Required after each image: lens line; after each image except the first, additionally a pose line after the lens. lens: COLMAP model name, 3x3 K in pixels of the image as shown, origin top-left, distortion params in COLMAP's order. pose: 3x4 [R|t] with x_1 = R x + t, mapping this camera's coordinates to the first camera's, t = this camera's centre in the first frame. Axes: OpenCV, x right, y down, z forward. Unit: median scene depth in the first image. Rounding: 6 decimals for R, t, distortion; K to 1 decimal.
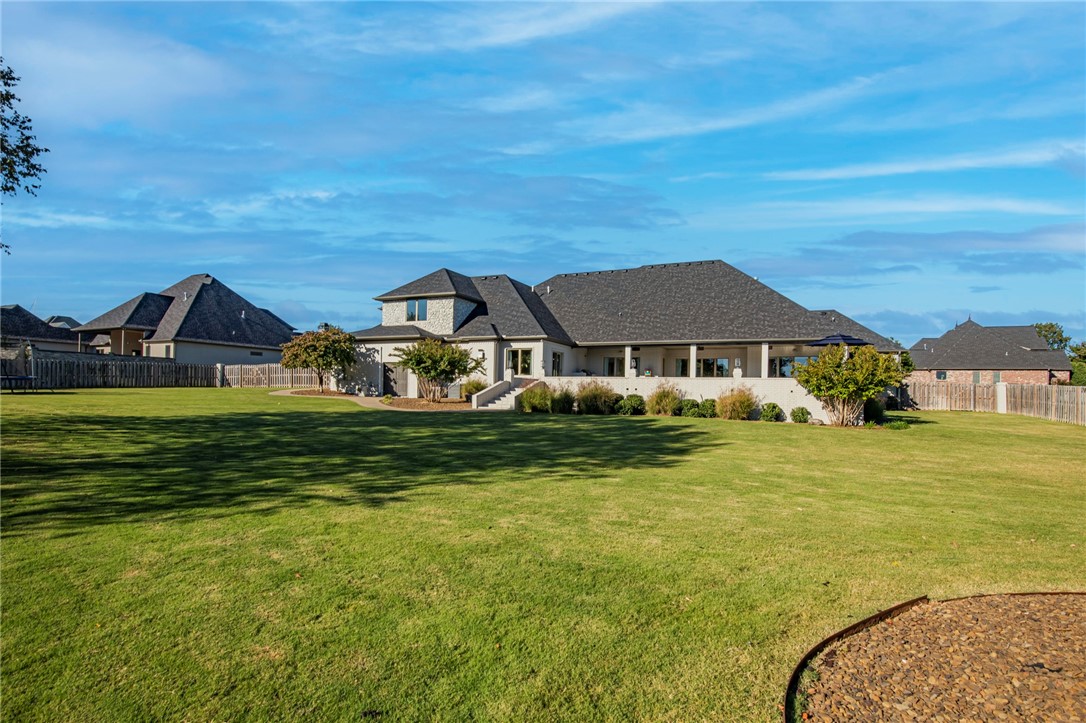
lens RADIAL K [[506.0, 0, 544.3], [0, 506.0, 370.8], [0, 0, 1]] dist [-0.020144, 0.000409]
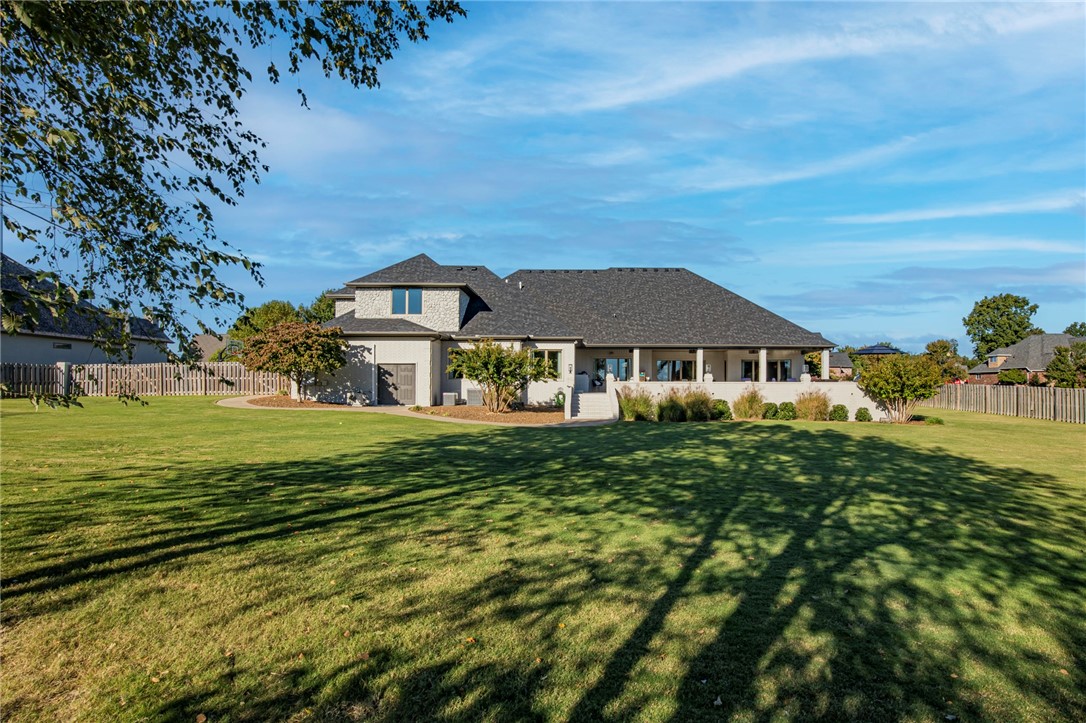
lens RADIAL K [[506.0, 0, 550.6], [0, 506.0, 366.6], [0, 0, 1]] dist [-0.020144, 0.000409]
pose [[0.926169, 0.003253, 0.377094, -0.368460], [-0.002711, 0.999994, -0.001969, -0.010997], [-0.377099, 0.000801, 0.926173, 0.141206]]
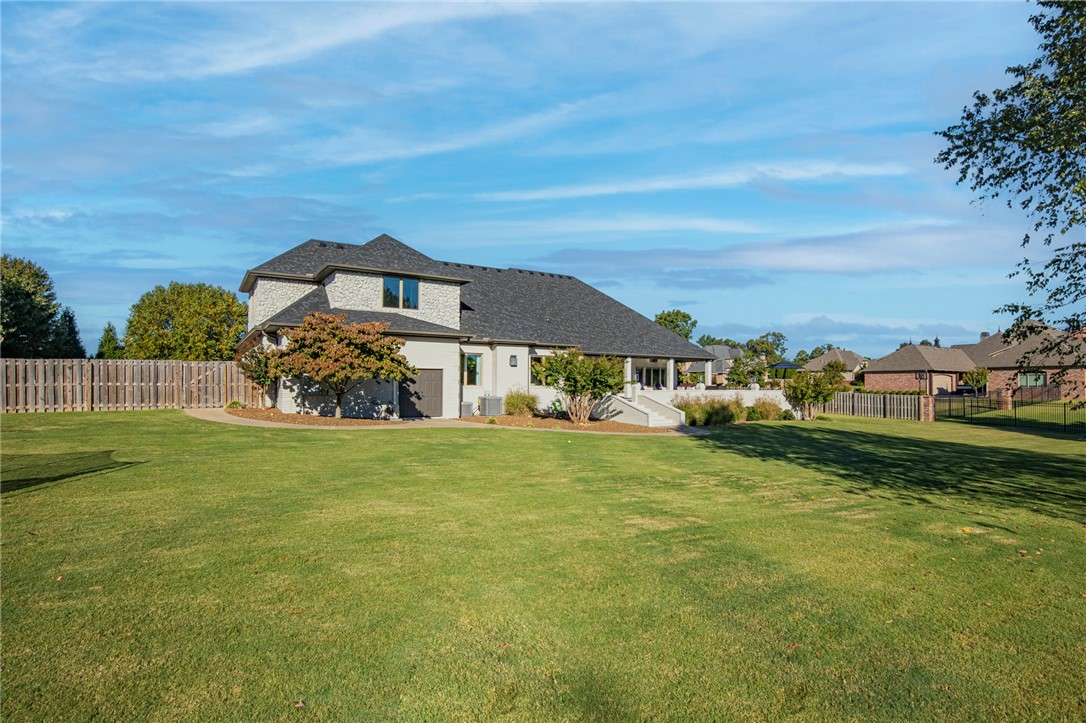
lens RADIAL K [[575.0, 0, 537.3], [0, 575.0, 364.2], [0, 0, 1]] dist [-0.005851, -0.000622]
pose [[0.572675, 0.019667, 0.819546, -0.845092], [-0.024305, 0.999680, -0.007006, -0.021146], [-0.819422, -0.015907, 0.572970, 0.408496]]
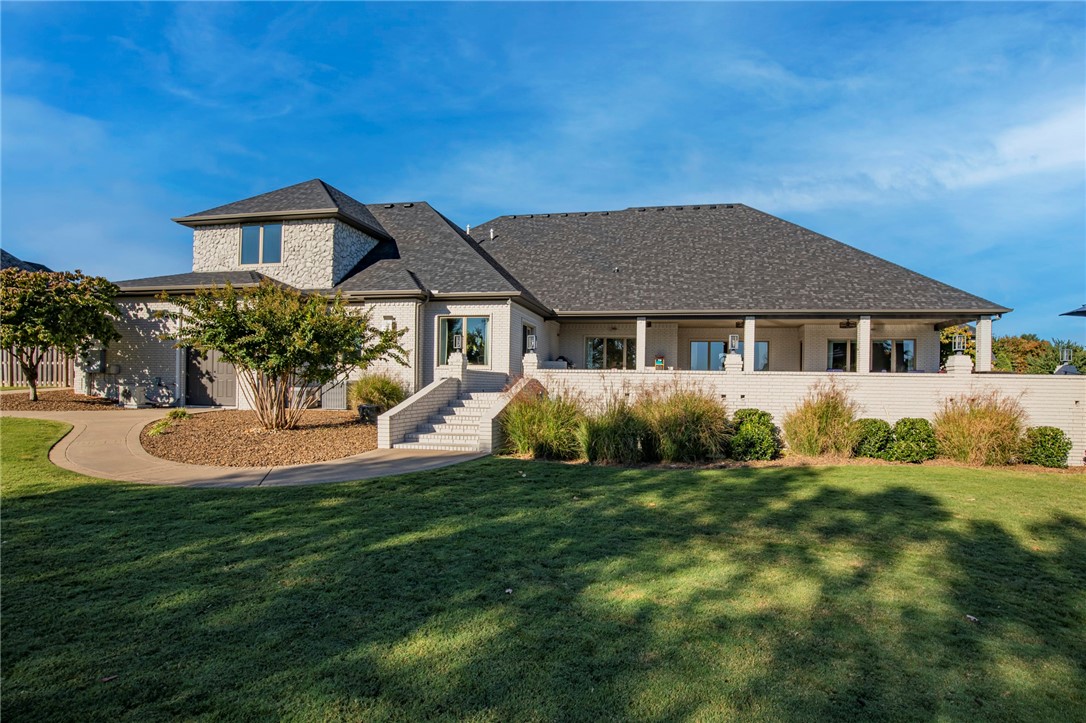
lens RADIAL K [[506.0, 0, 560.2], [0, 506.0, 374.7], [0, 0, 1]] dist [-0.020144, 0.000409]
pose [[0.973424, 0.000139, 0.229010, -0.069203], [-0.006625, 0.999598, 0.027553, 0.002674], [-0.228914, -0.028338, 0.973034, 0.429158]]
